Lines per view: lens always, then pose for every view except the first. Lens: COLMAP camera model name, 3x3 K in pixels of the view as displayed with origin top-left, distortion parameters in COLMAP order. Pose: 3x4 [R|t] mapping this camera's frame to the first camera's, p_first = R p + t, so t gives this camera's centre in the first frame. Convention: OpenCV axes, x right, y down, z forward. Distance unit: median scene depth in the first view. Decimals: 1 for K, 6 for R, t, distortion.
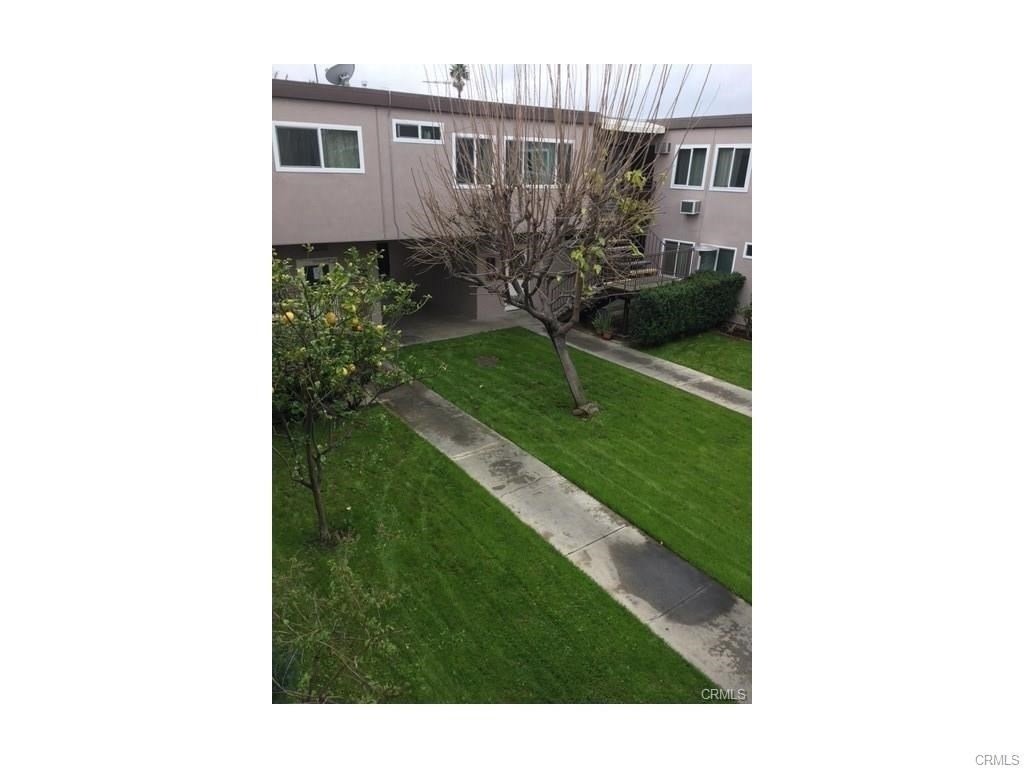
lens RADIAL K [[540.8, 0, 511.6], [0, 540.8, 385.4], [0, 0, 1]] dist [0.045589, -0.000624]
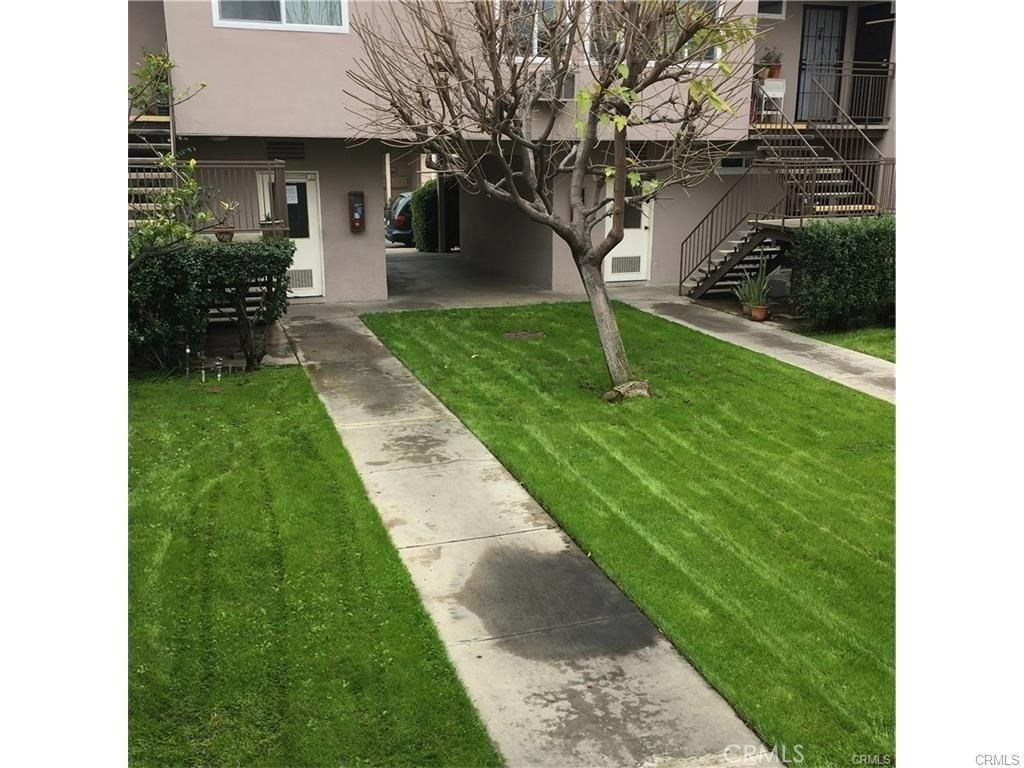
lens RADIAL K [[889.7, 0, 512.1], [0, 889.7, 384.0], [0, 0, 1]] dist [0.051321, 0.004609]
pose [[0.958050, 0.055559, -0.281165, 0.282844], [-0.089302, 0.990061, -0.108650, 0.146663], [0.272334, 0.129201, 0.953489, 0.090251]]
